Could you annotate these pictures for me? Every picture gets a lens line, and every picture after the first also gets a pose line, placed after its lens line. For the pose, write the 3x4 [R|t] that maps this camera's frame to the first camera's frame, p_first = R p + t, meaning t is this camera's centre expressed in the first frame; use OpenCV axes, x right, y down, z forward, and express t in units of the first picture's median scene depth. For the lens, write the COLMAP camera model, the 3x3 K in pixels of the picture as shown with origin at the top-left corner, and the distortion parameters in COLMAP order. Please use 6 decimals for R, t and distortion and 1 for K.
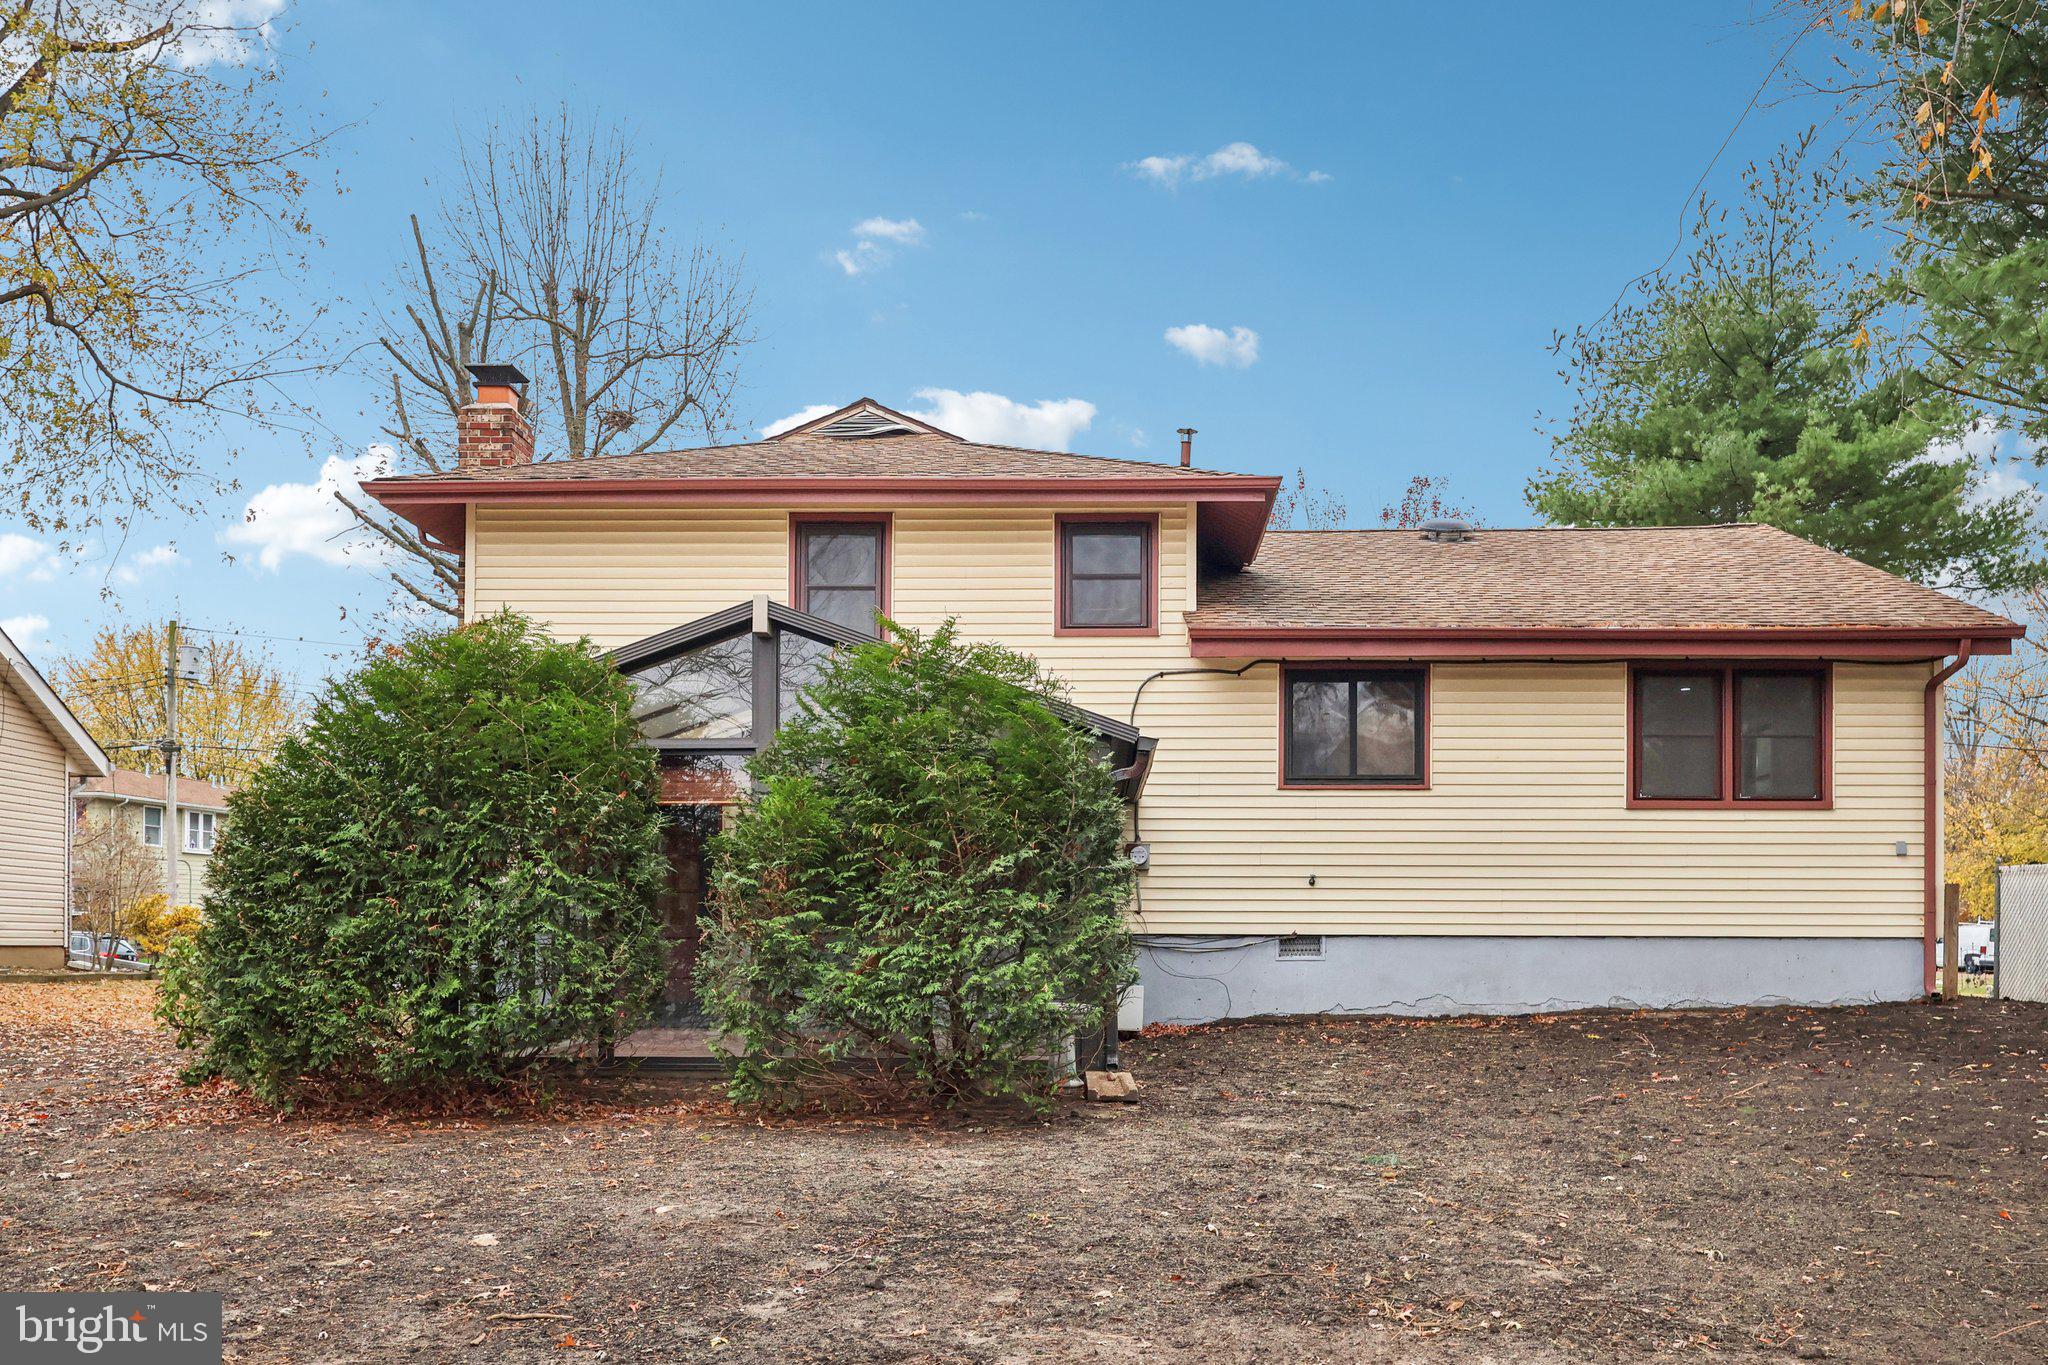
lens RADIAL K [[1644.2, 0, 1024.0], [0, 1644.2, 682.5], [0, 0, 1]] dist [-0.004314, 0.001953]
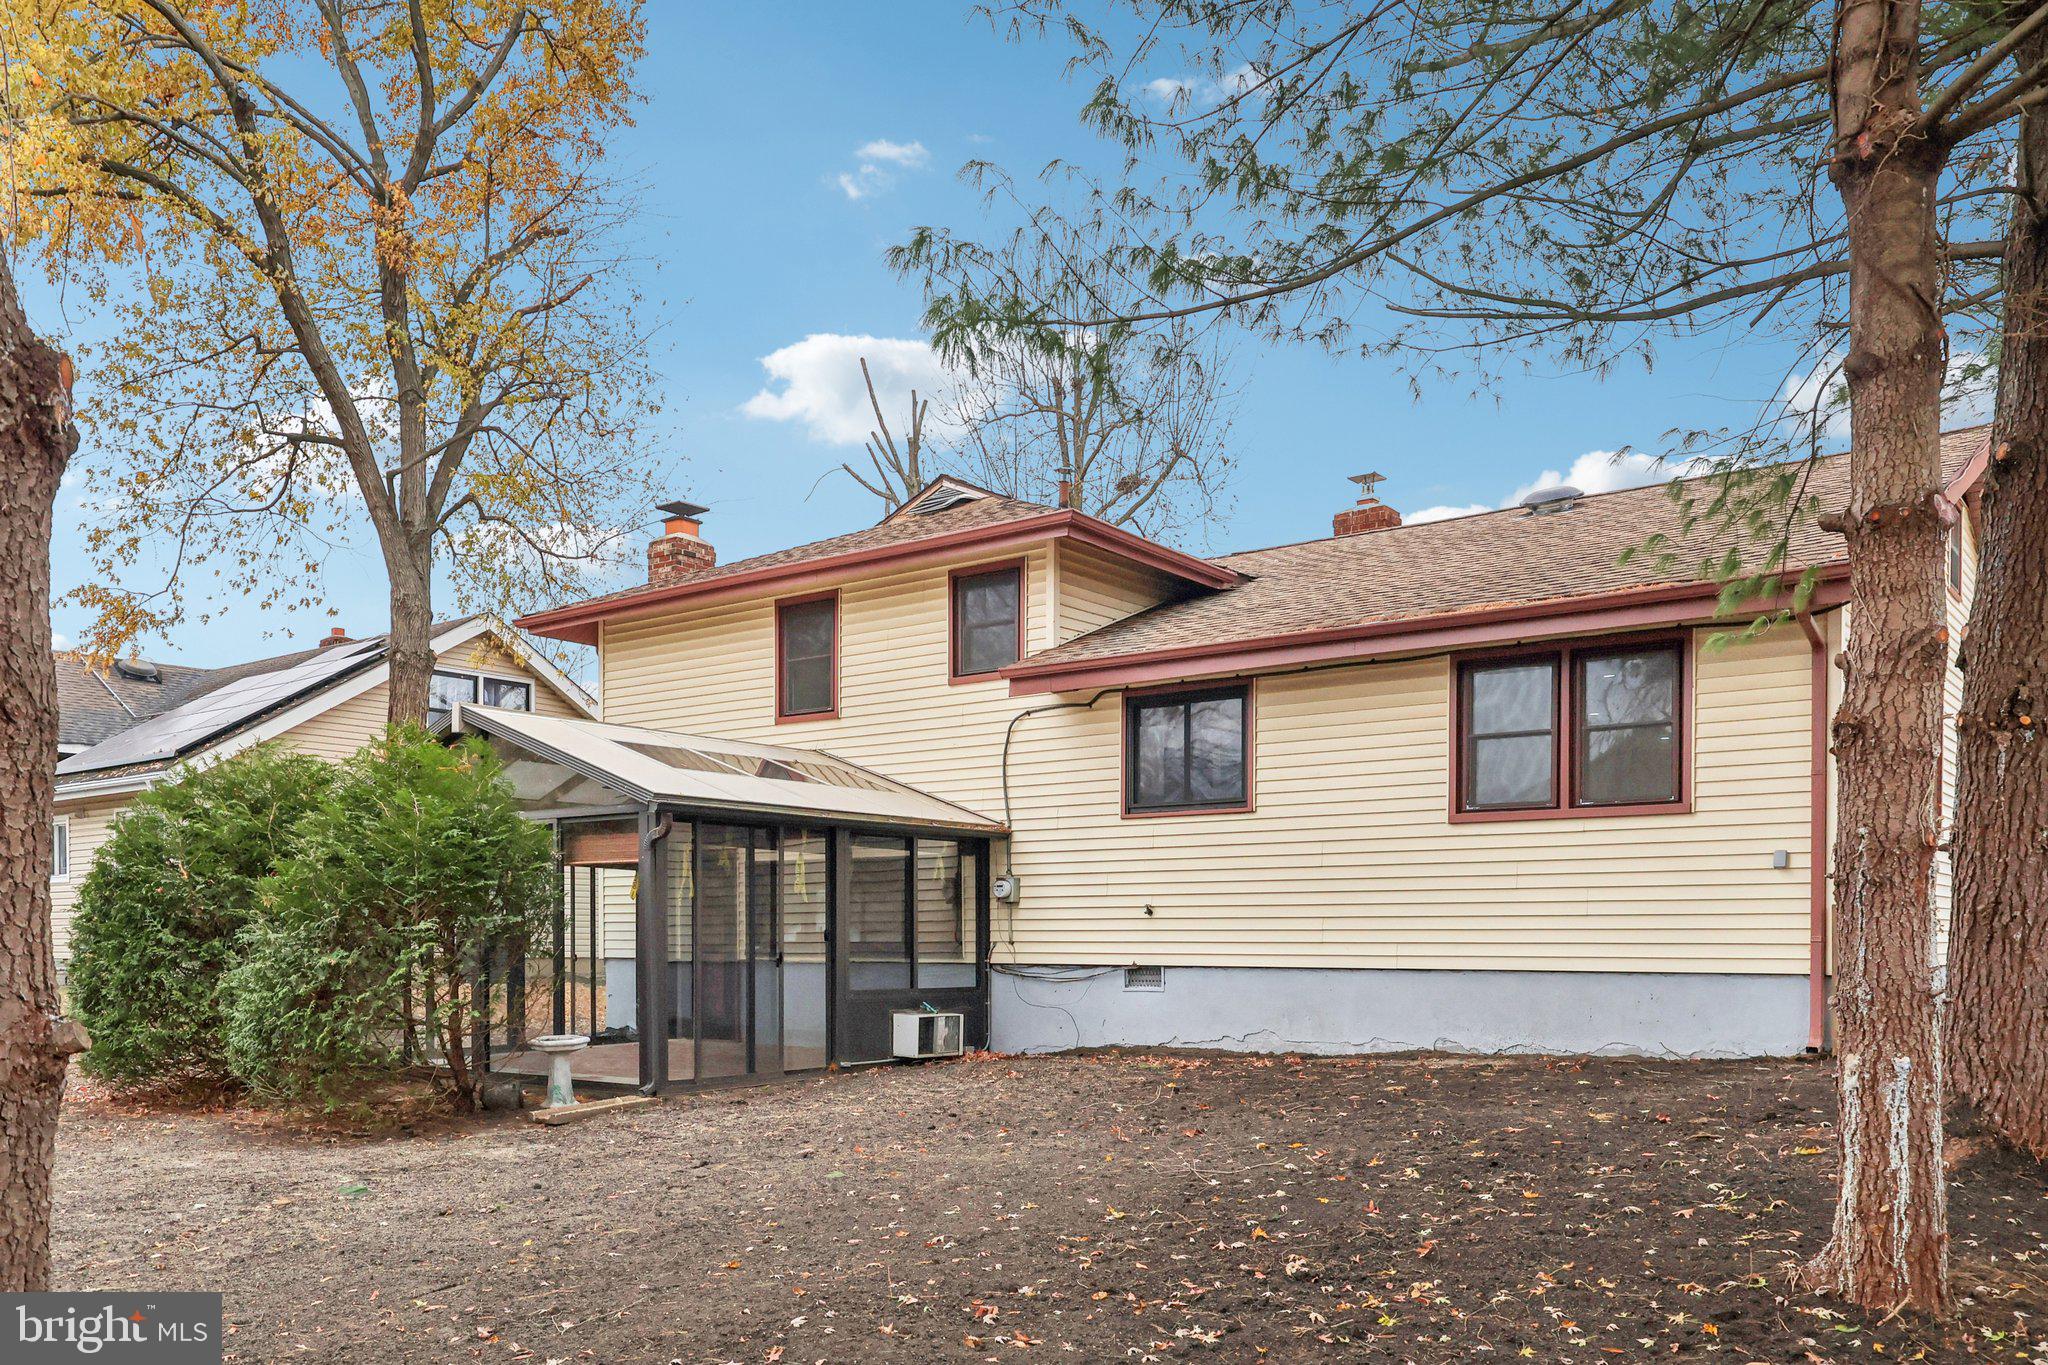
lens RADIAL K [[1624.3, 0, 1024.5], [0, 1624.3, 728.4], [0, 0, 1]] dist [0.005229, 0.000049]
pose [[0.810914, -0.078737, -0.579844, 0.681824], [0.088090, 0.996040, -0.012057, 0.017124], [0.578497, -0.041301, 0.814638, 0.168924]]
